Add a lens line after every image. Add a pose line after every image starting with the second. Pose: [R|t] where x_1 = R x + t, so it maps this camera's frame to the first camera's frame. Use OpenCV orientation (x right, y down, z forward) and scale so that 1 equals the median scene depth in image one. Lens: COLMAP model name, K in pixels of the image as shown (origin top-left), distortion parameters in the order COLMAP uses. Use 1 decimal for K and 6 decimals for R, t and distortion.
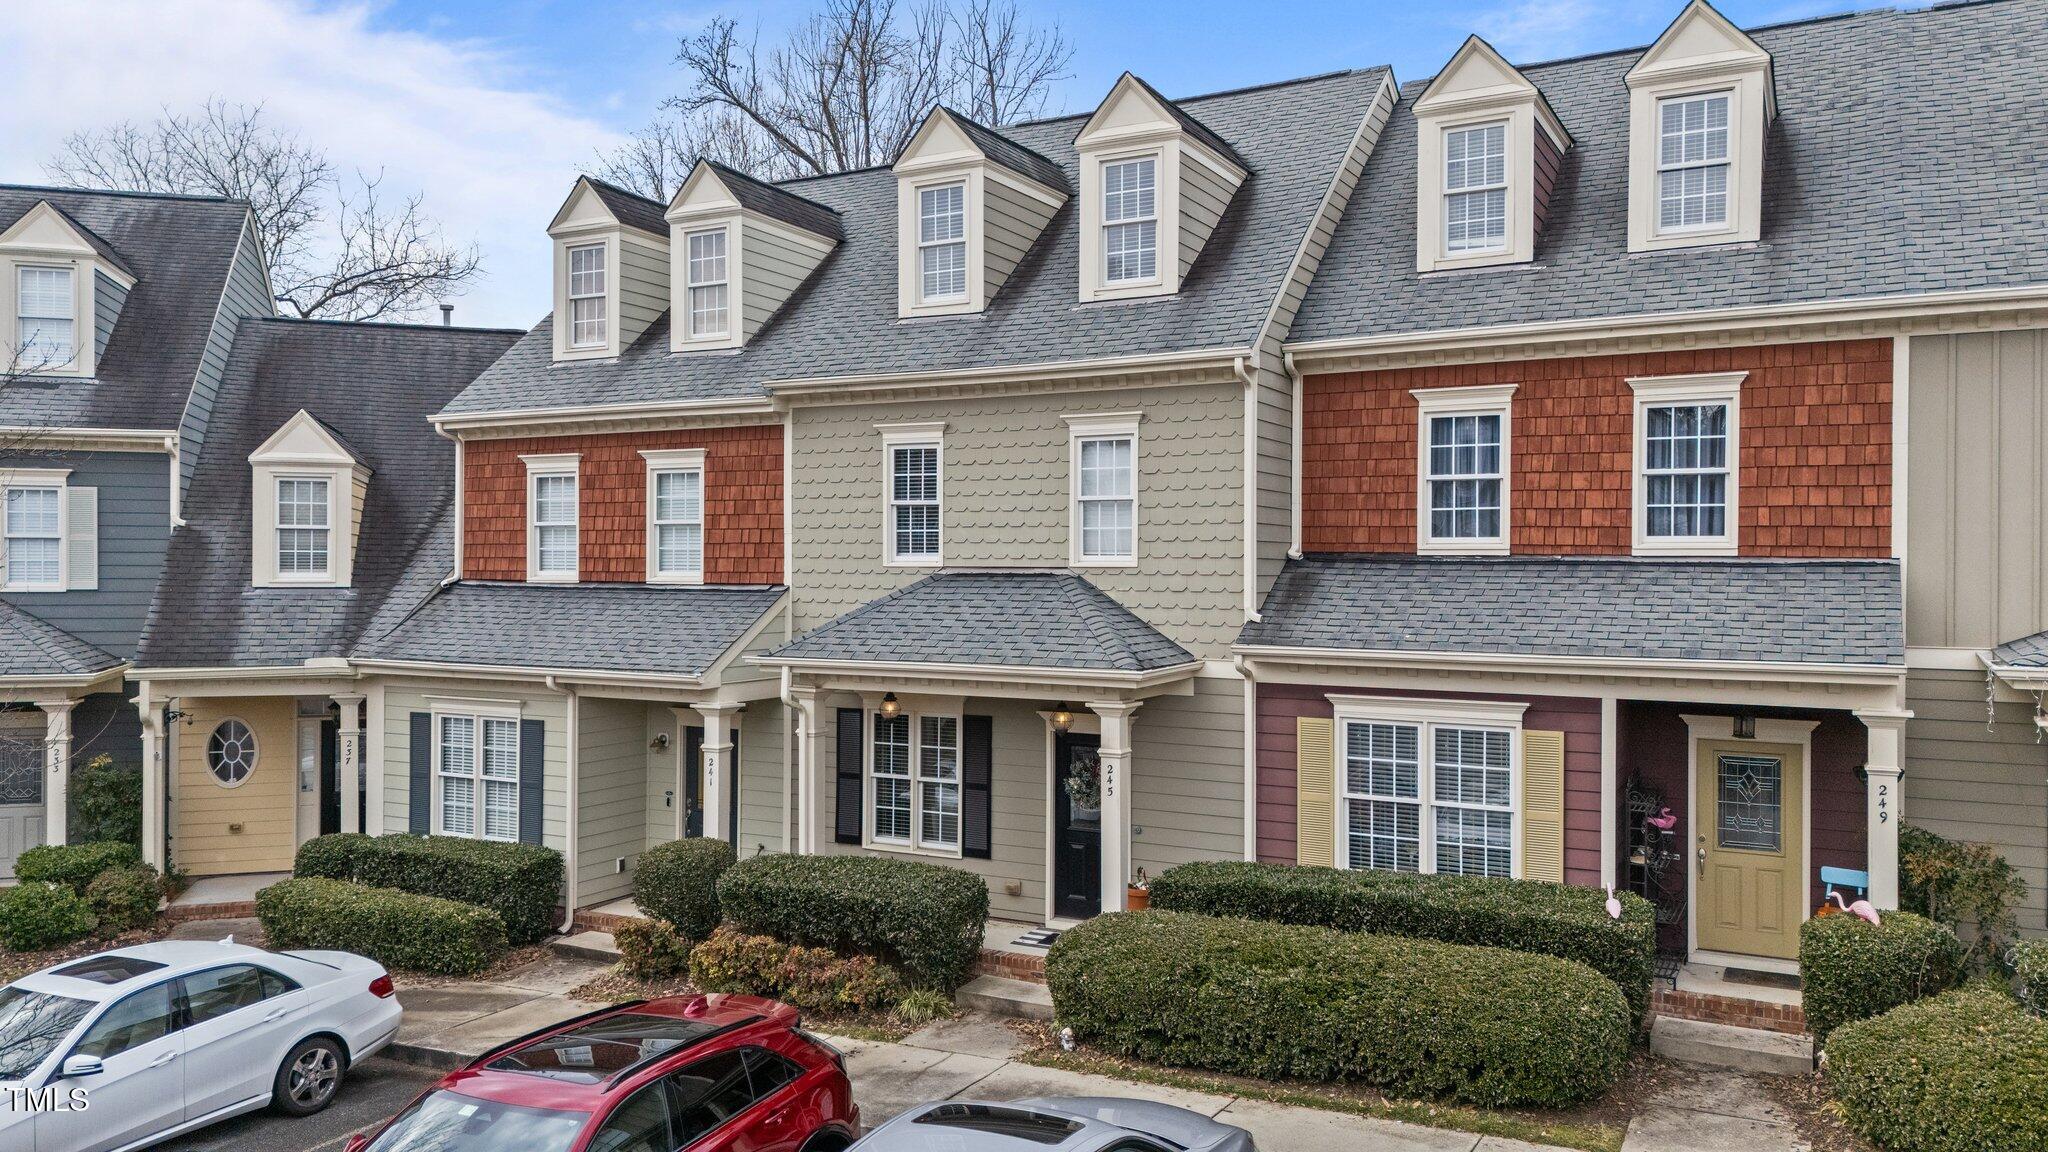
lens RADIAL K [[1488.4, 0, 1024.0], [0, 1488.4, 576.0], [0, 0, 1]] dist [0.112127, -0.123149]
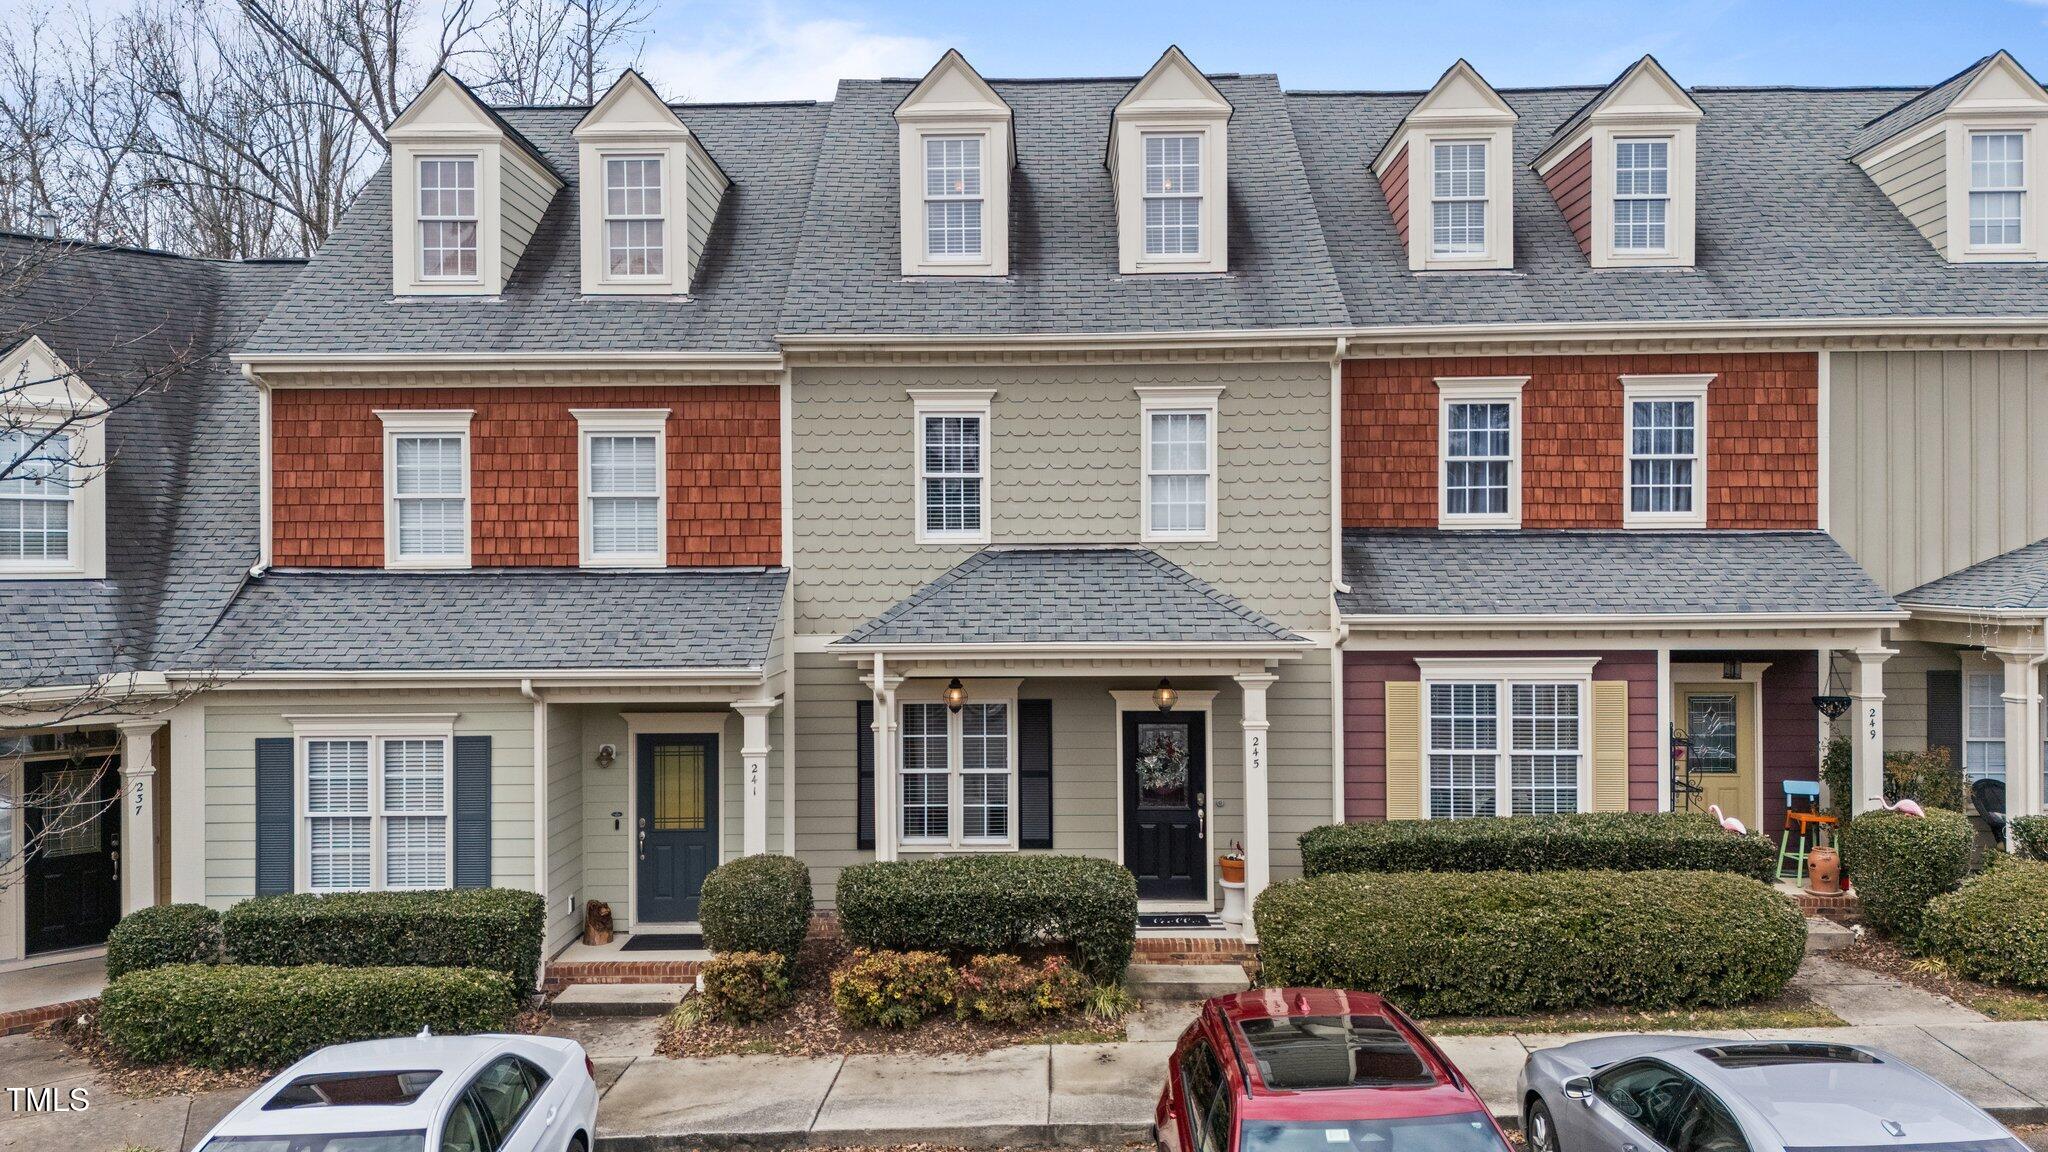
lens RADIAL K [[1494.4, 0, 1024.0], [0, 1494.4, 576.0], [0, 0, 1]] dist [0.116800, -0.150036]
pose [[0.889375, -0.012996, 0.456995, -0.494716], [0.013038, 0.999910, 0.003062, 0.012278], [-0.456993, 0.003235, 0.889464, 0.158919]]
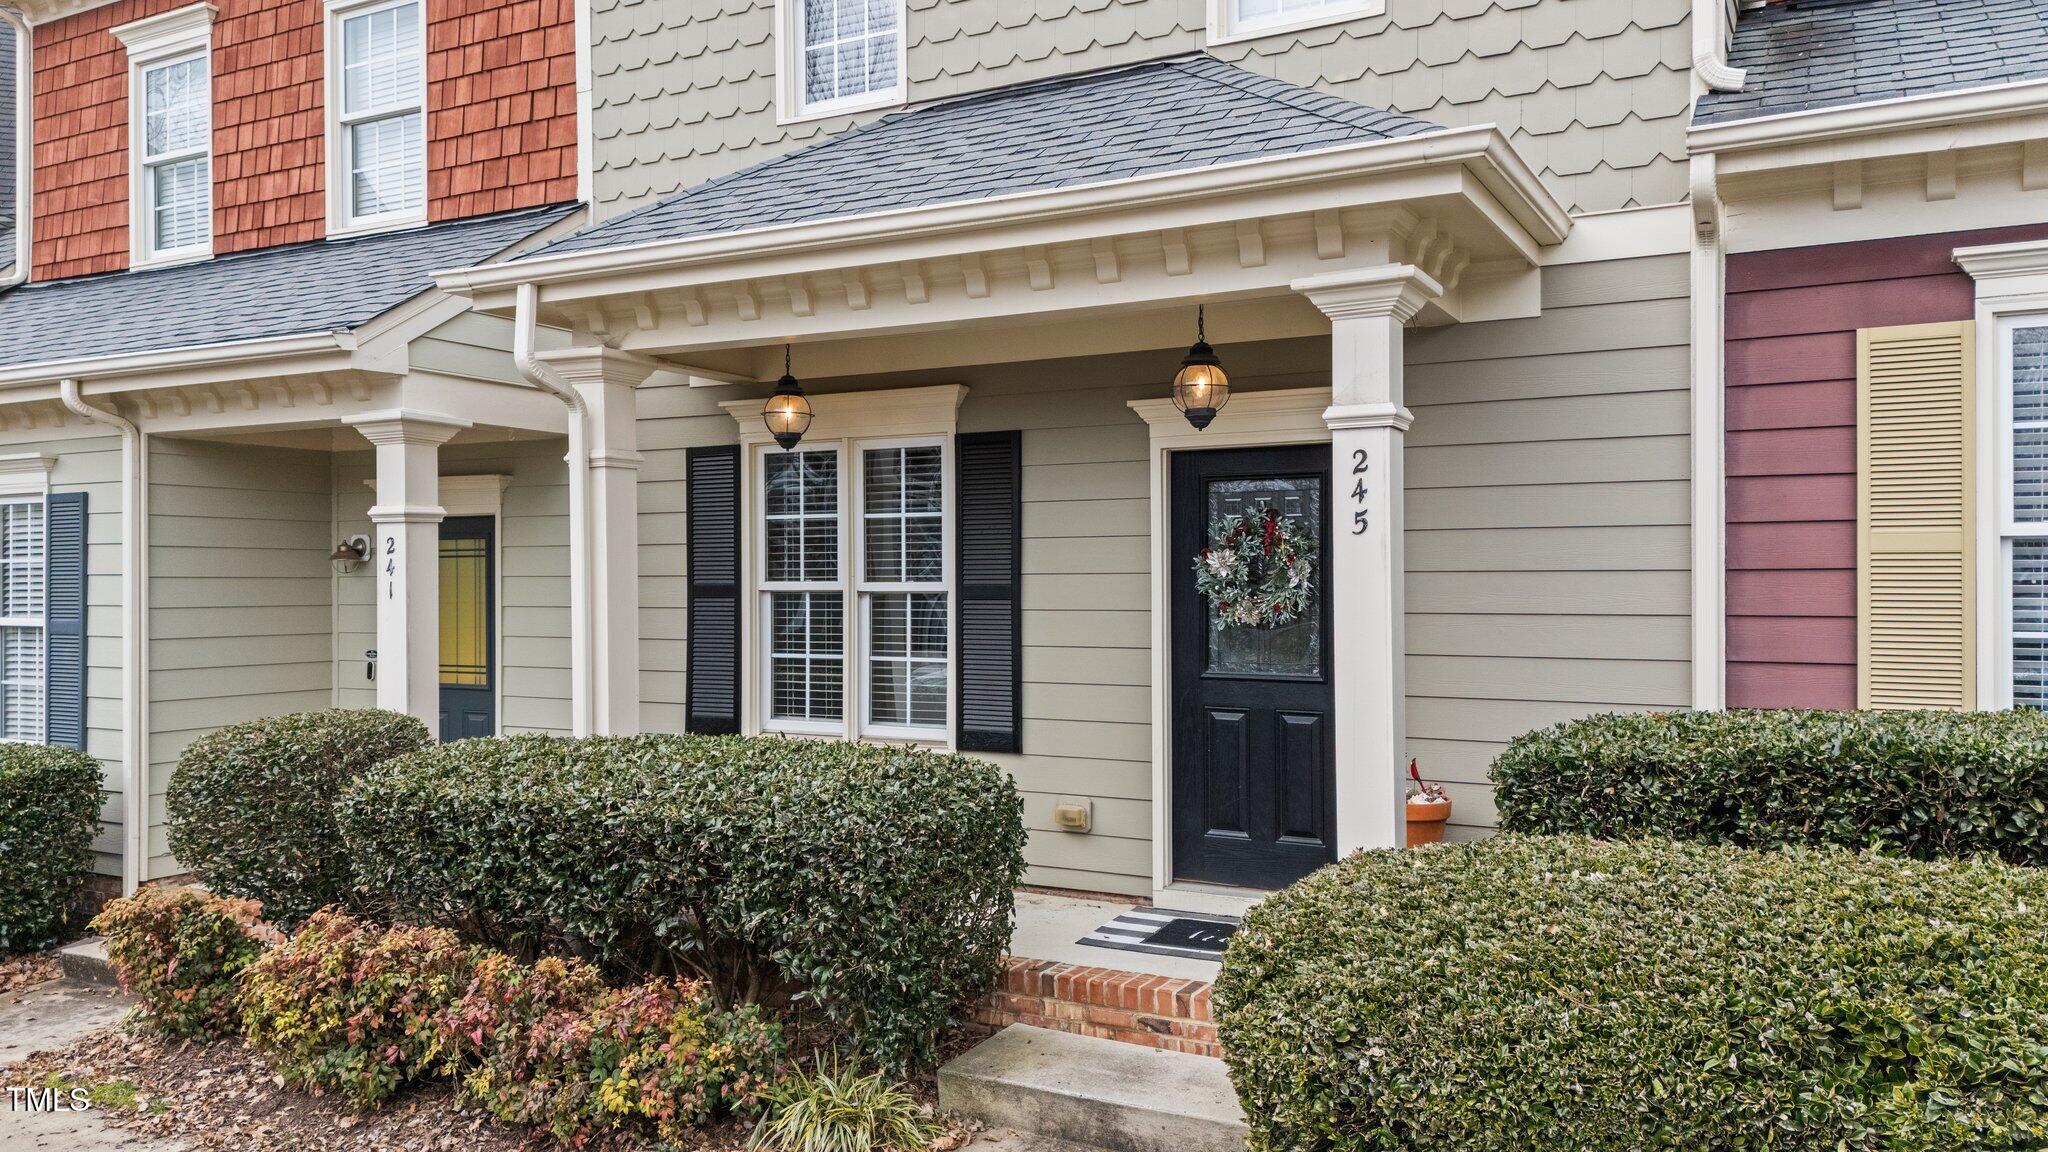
lens RADIAL K [[1494.4, 0, 1024.0], [0, 1494.4, 576.0], [0, 0, 1]] dist [0.116800, -0.150036]
pose [[0.999968, -0.007649, -0.002297, -0.020947], [0.007630, 0.999937, -0.008238, 0.146534], [0.002360, 0.008220, 0.999963, 0.581982]]
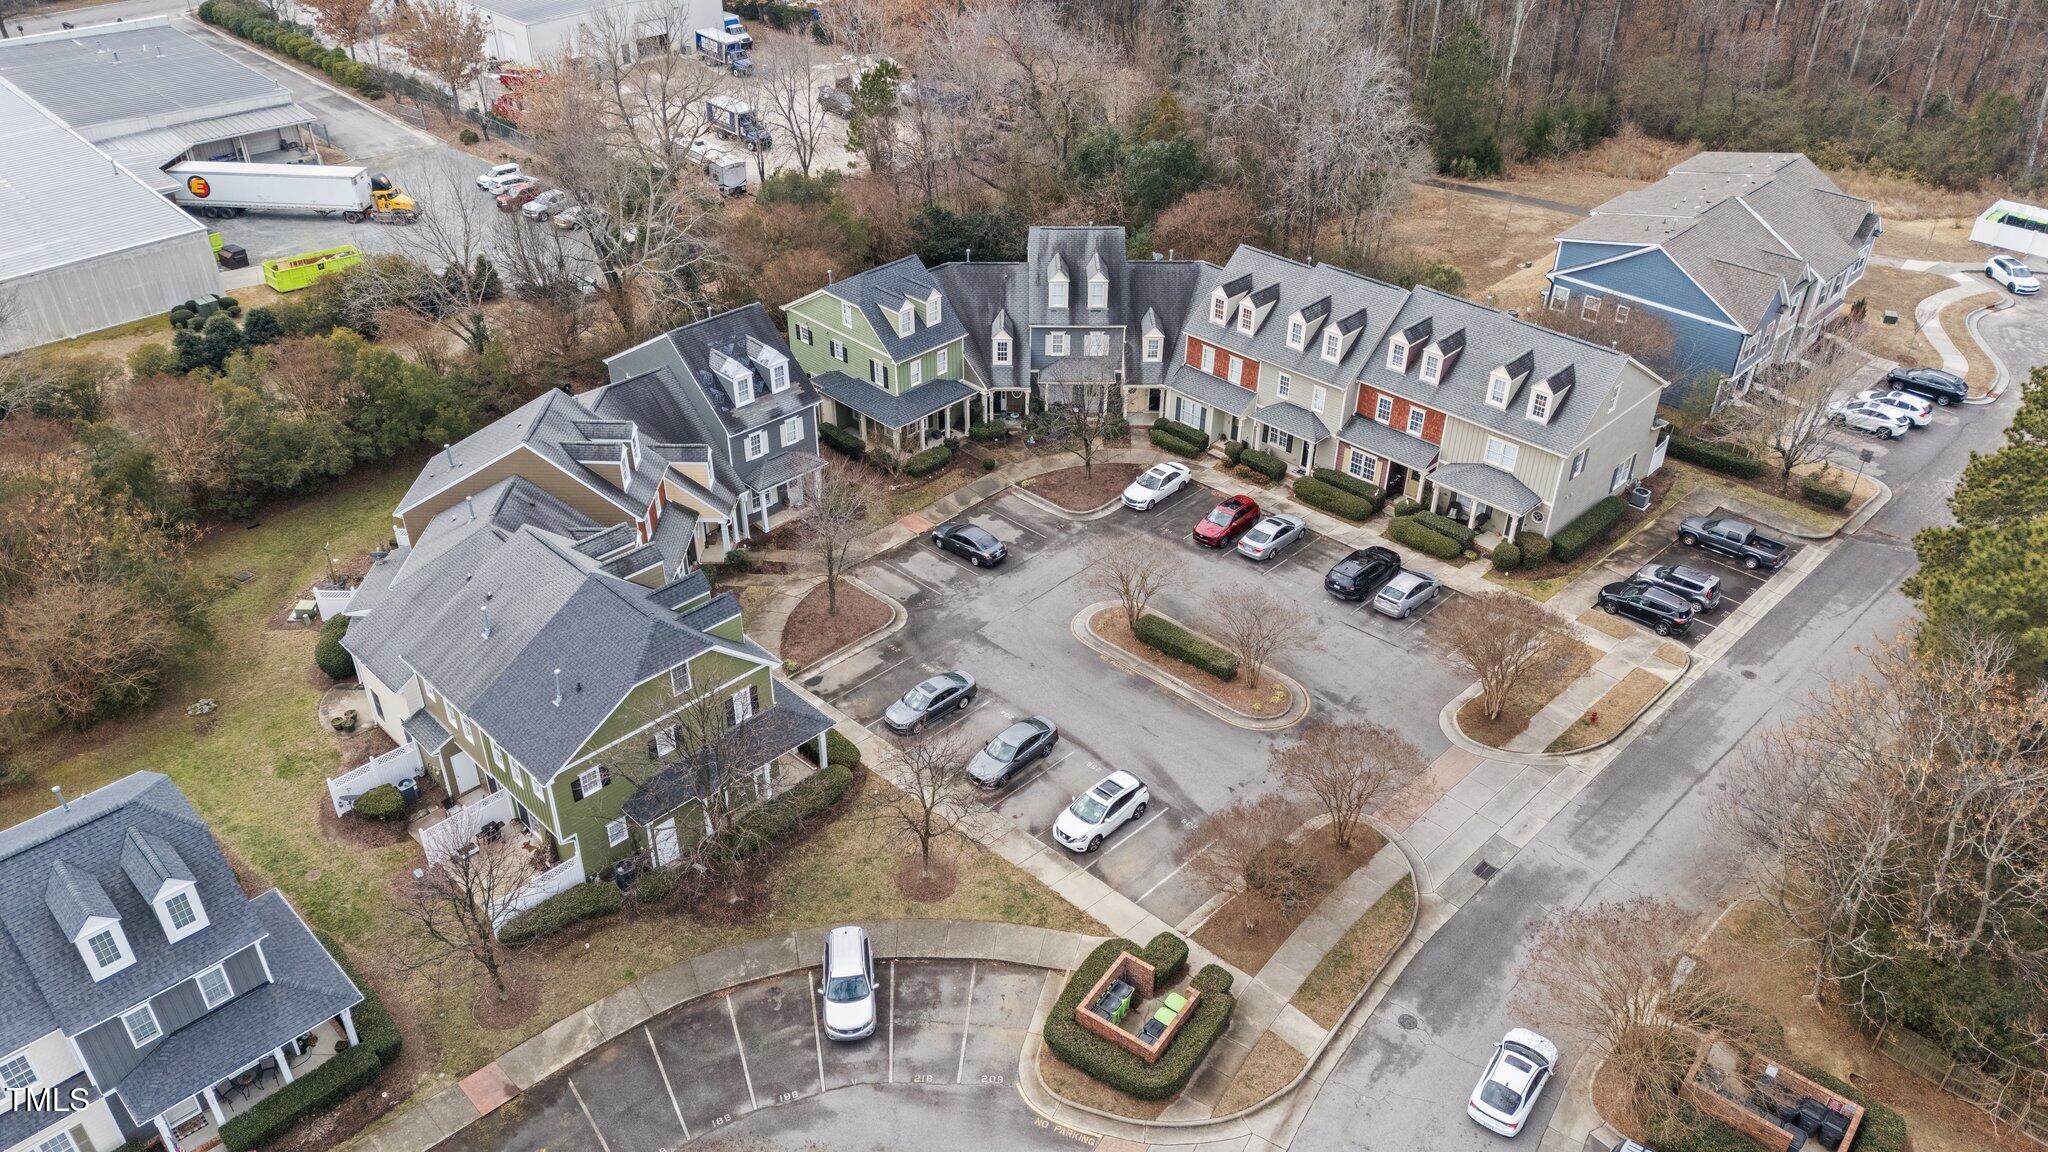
lens RADIAL K [[1471.0, 0, 1024.0], [0, 1471.0, 576.0], [0, 0, 1]] dist [0.126083, -0.193215]
pose [[0.960787, 0.158159, -0.227759, 0.345109], [-0.006359, 0.833733, 0.552131, -2.439539], [0.277215, -0.529032, 0.802046, -3.863369]]
